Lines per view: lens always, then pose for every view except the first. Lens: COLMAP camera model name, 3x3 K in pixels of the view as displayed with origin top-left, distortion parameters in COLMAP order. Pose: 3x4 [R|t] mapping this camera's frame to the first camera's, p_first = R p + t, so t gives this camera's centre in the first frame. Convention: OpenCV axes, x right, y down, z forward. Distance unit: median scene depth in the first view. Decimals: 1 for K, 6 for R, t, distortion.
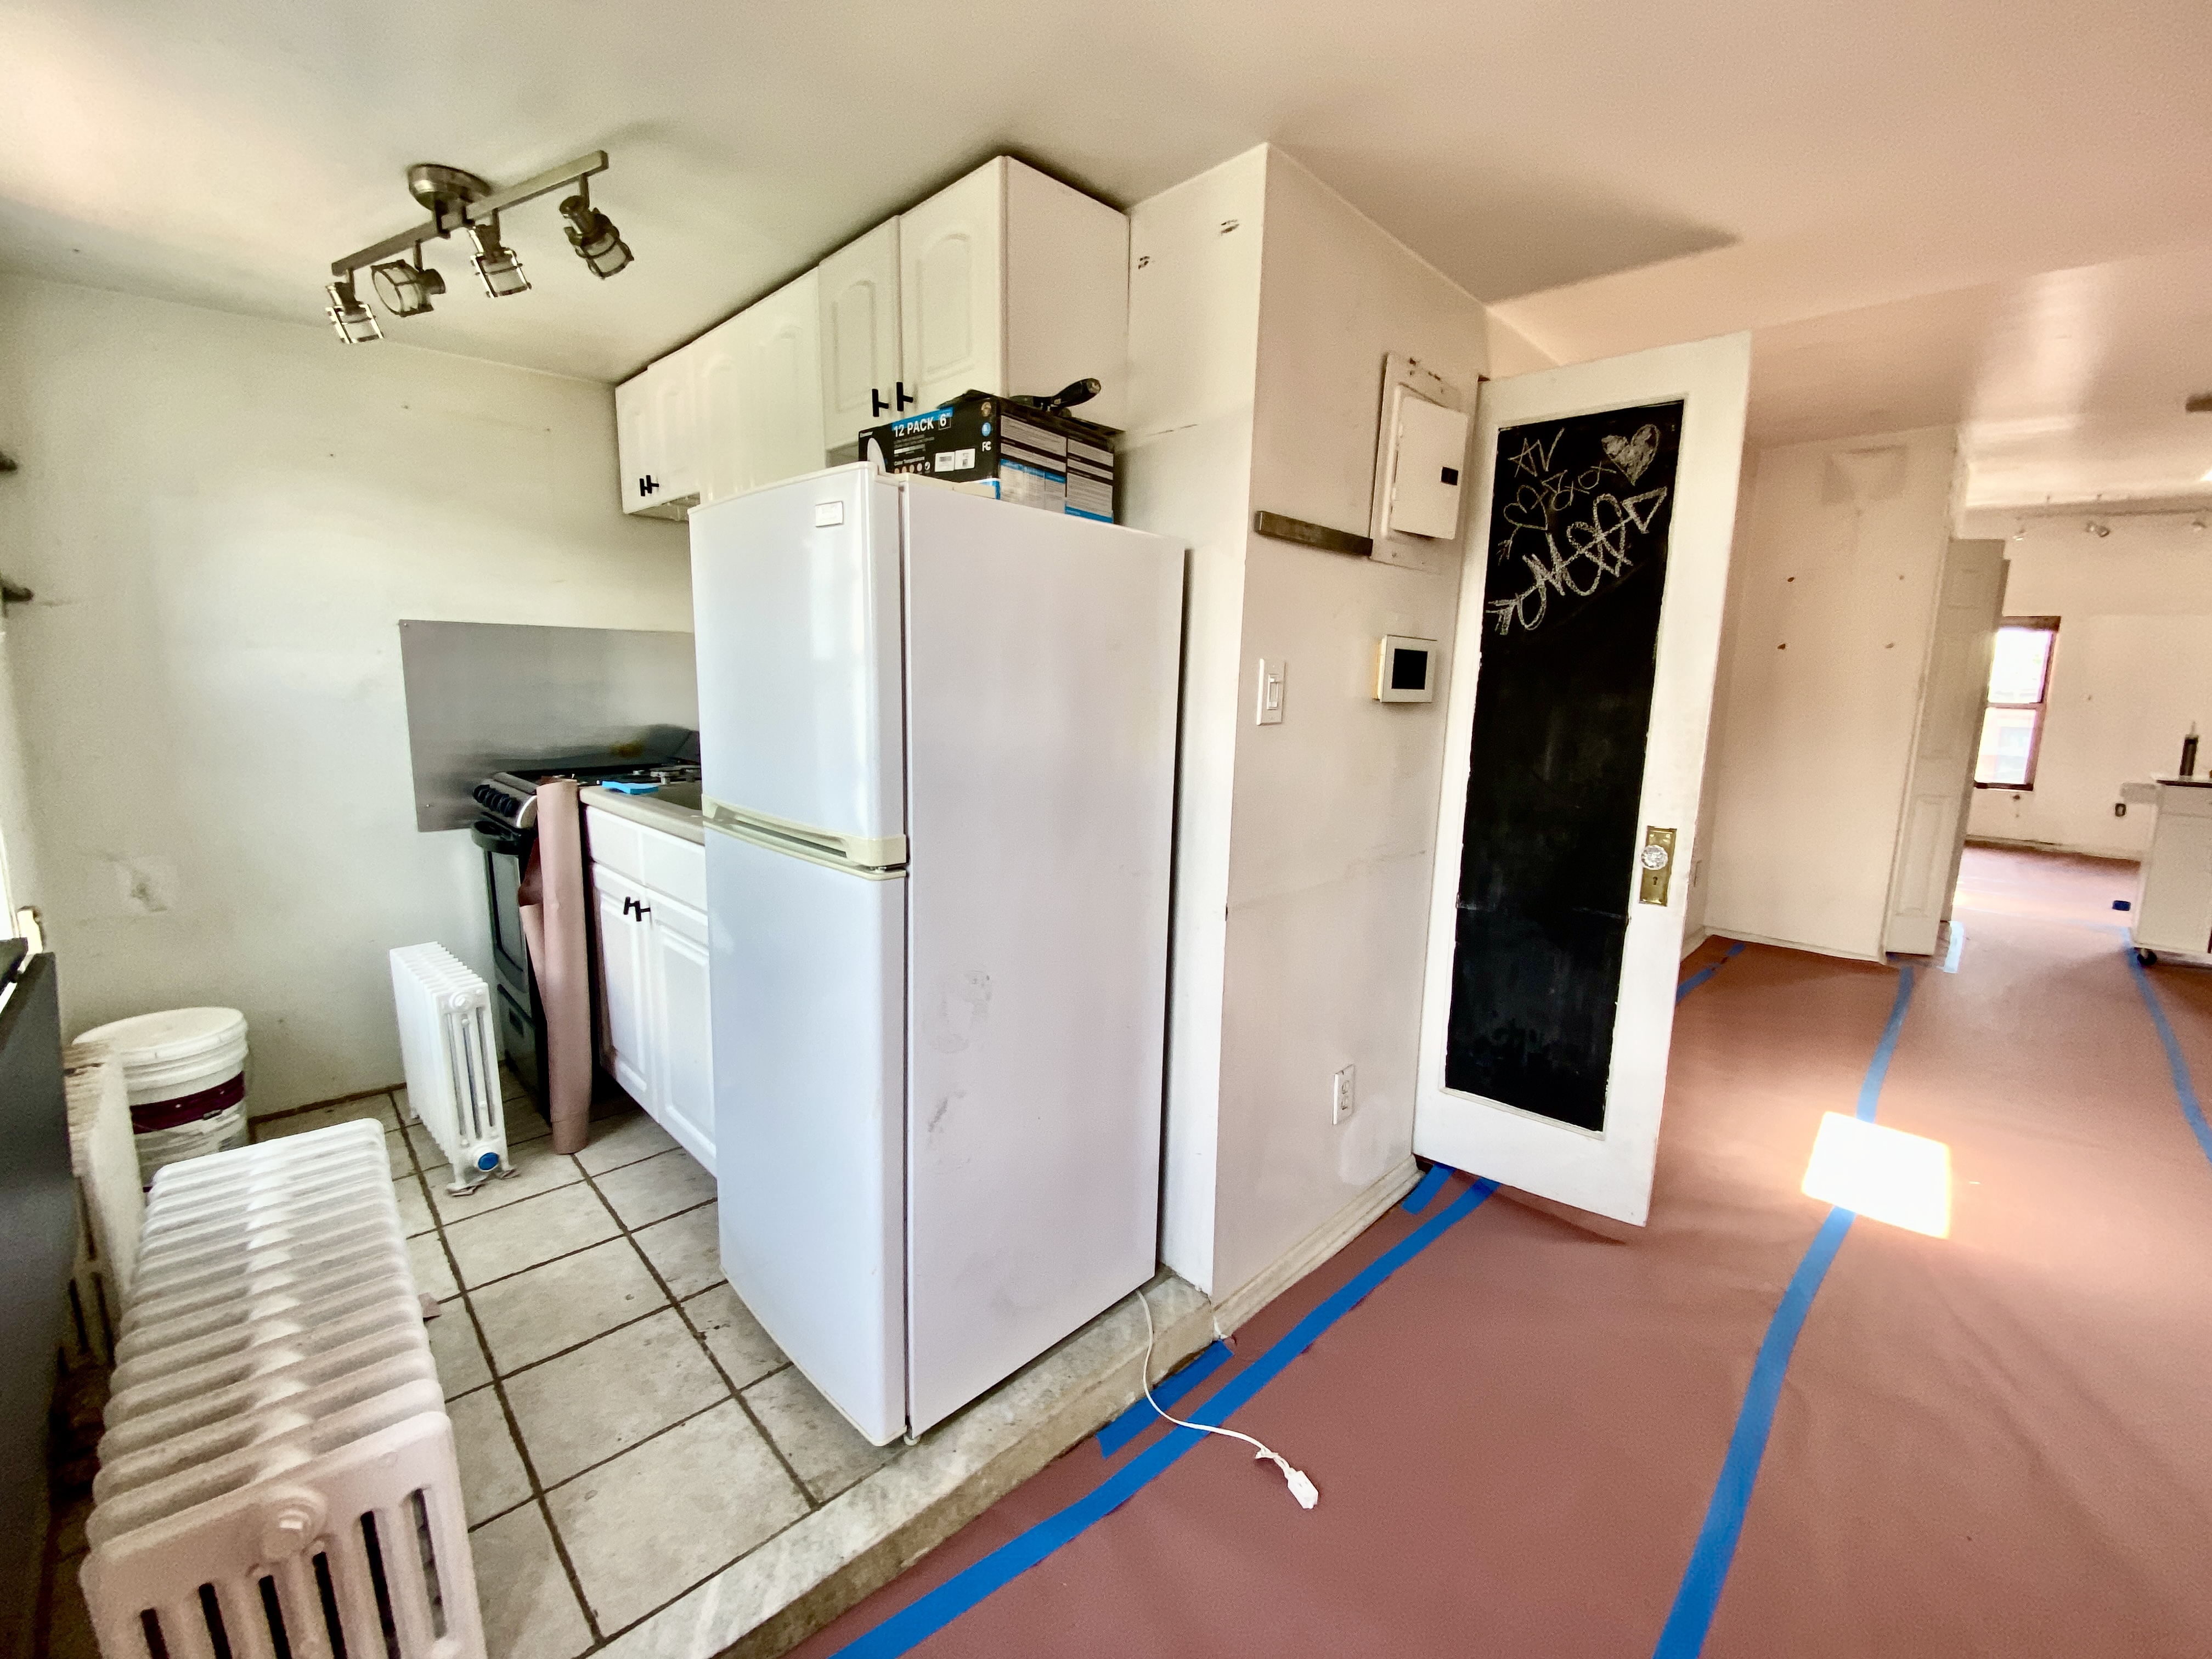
lens RADIAL K [[910.4, 0, 1088.2], [0, 910.4, 823.1], [0, 0, 1]] dist [0.023236, -0.022230]
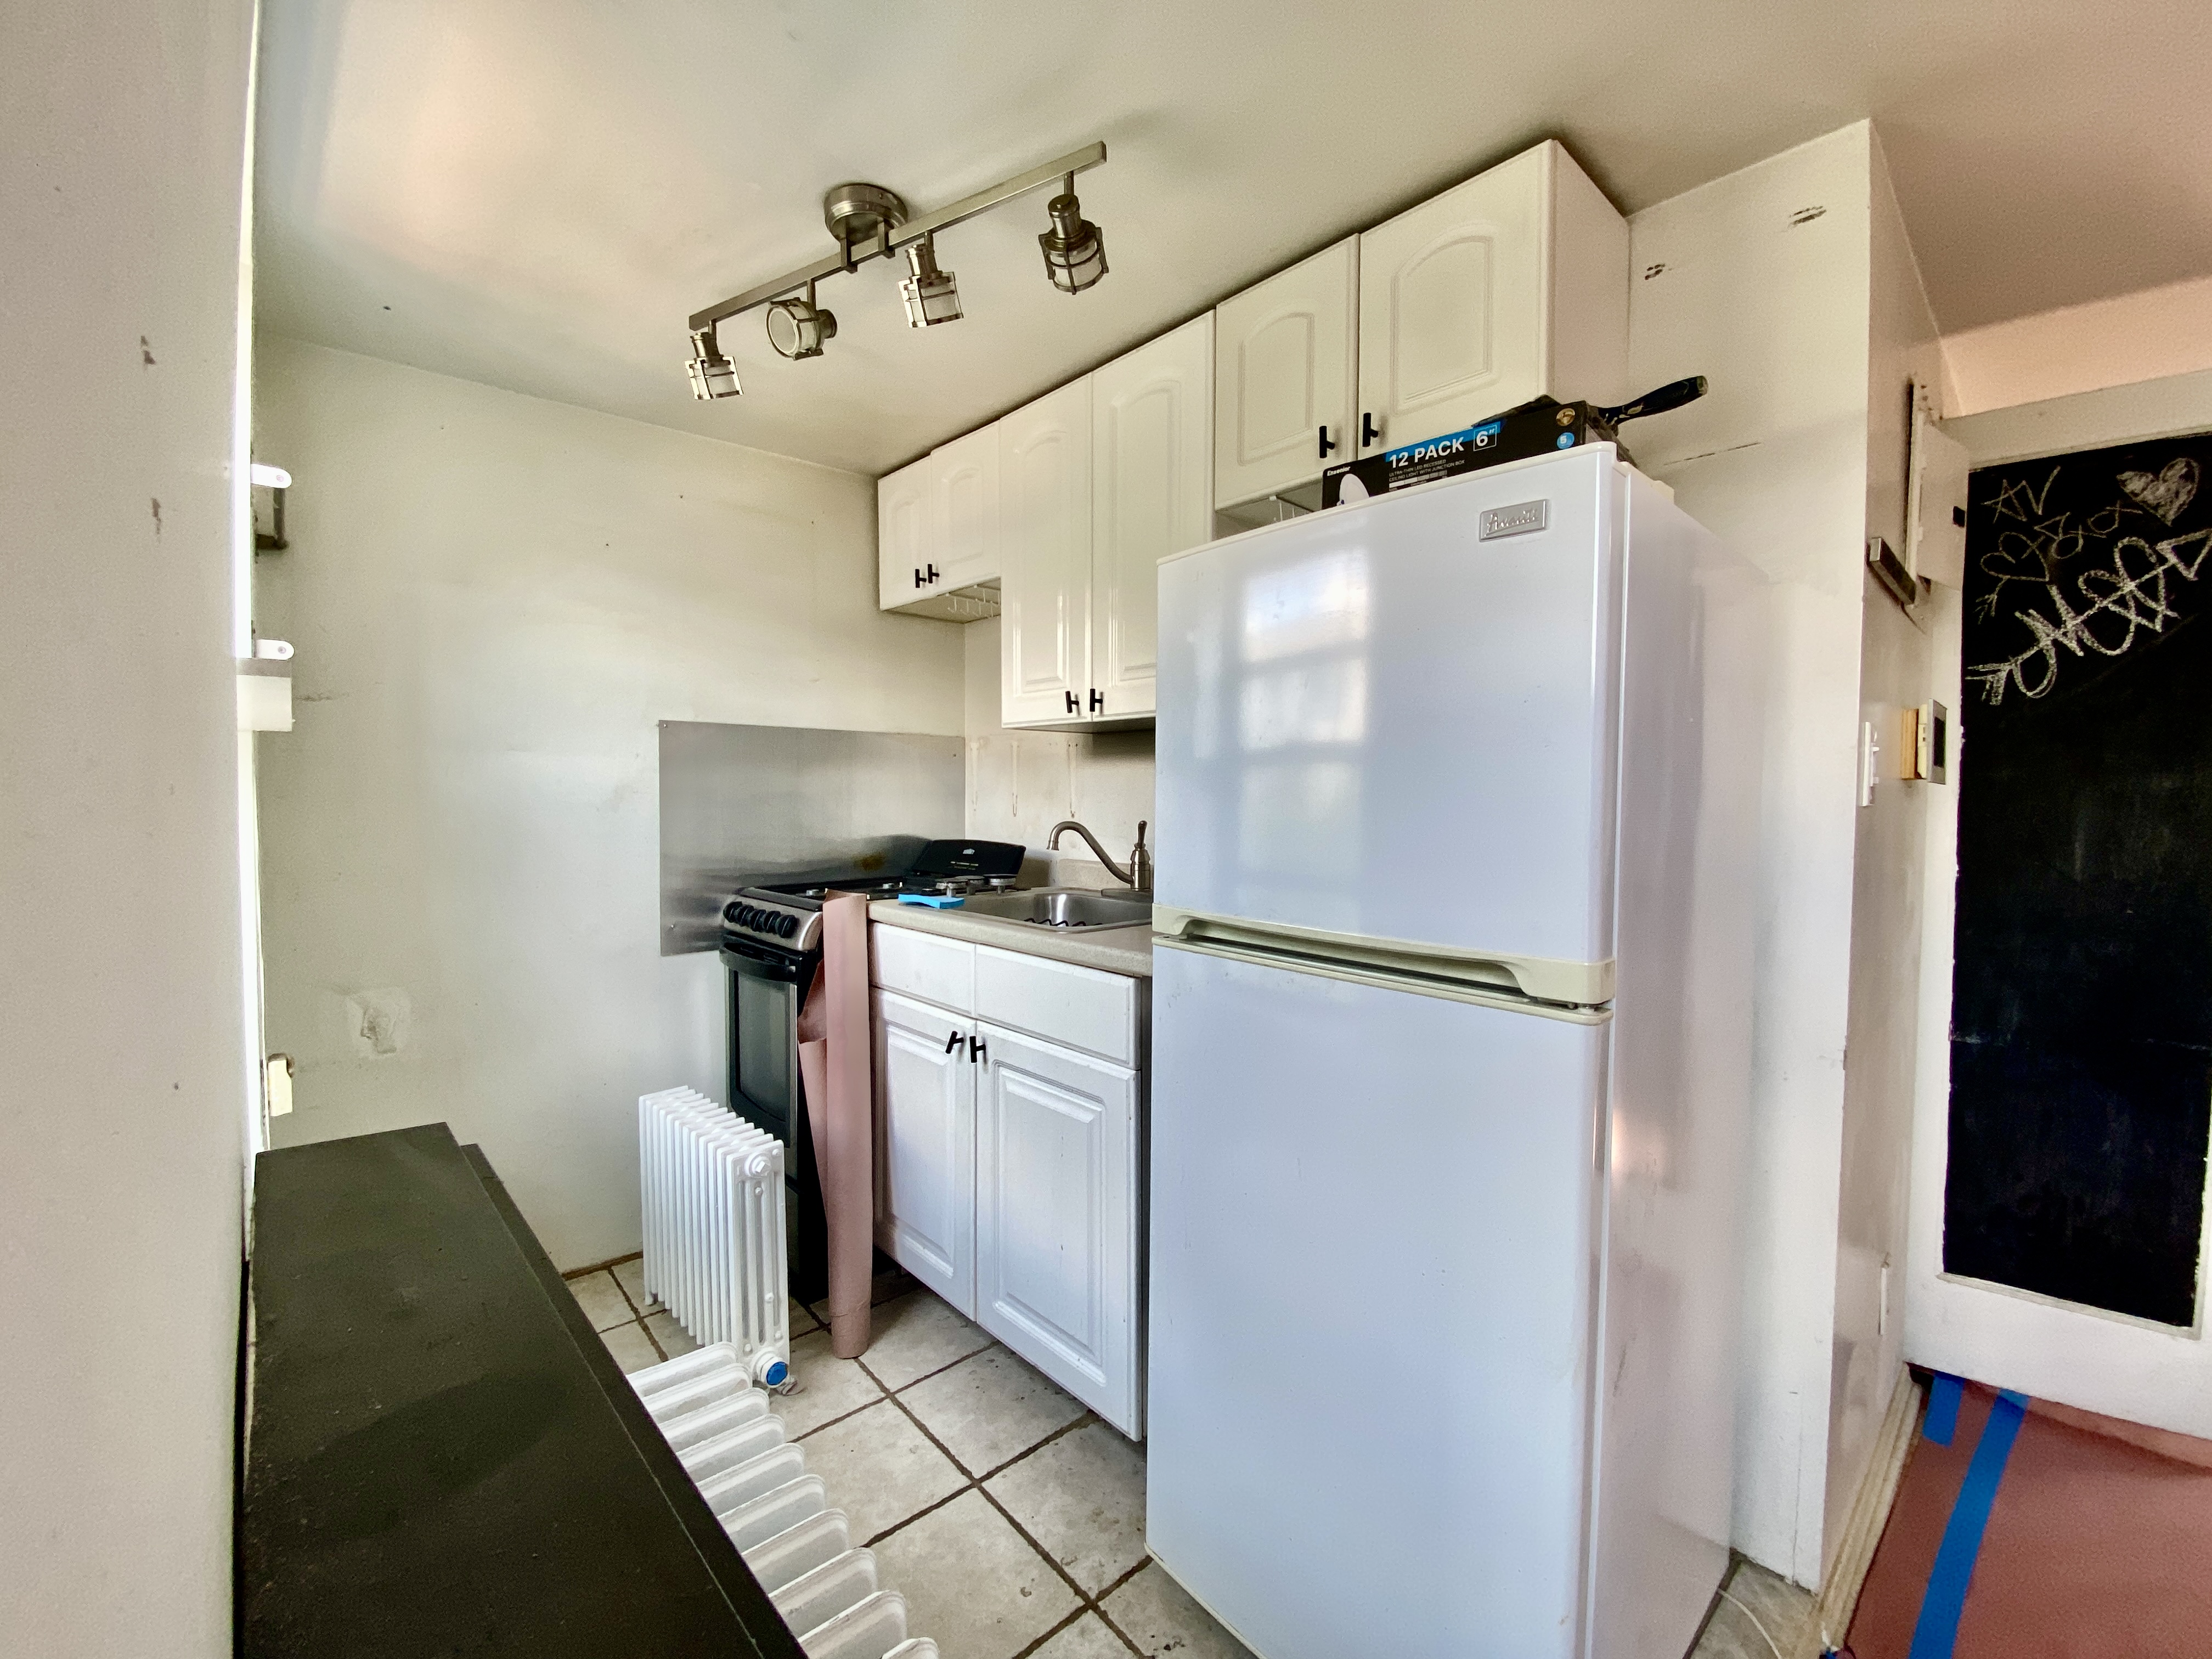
lens RADIAL K [[908.5, 0, 1098.7], [0, 908.5, 818.9], [0, 0, 1]] dist [0.029650, -0.023458]
pose [[0.999008, -0.014937, -0.041943, -0.341313], [0.009258, 0.991145, -0.132460, -0.000564], [0.043550, 0.131940, 0.990301, 0.161728]]
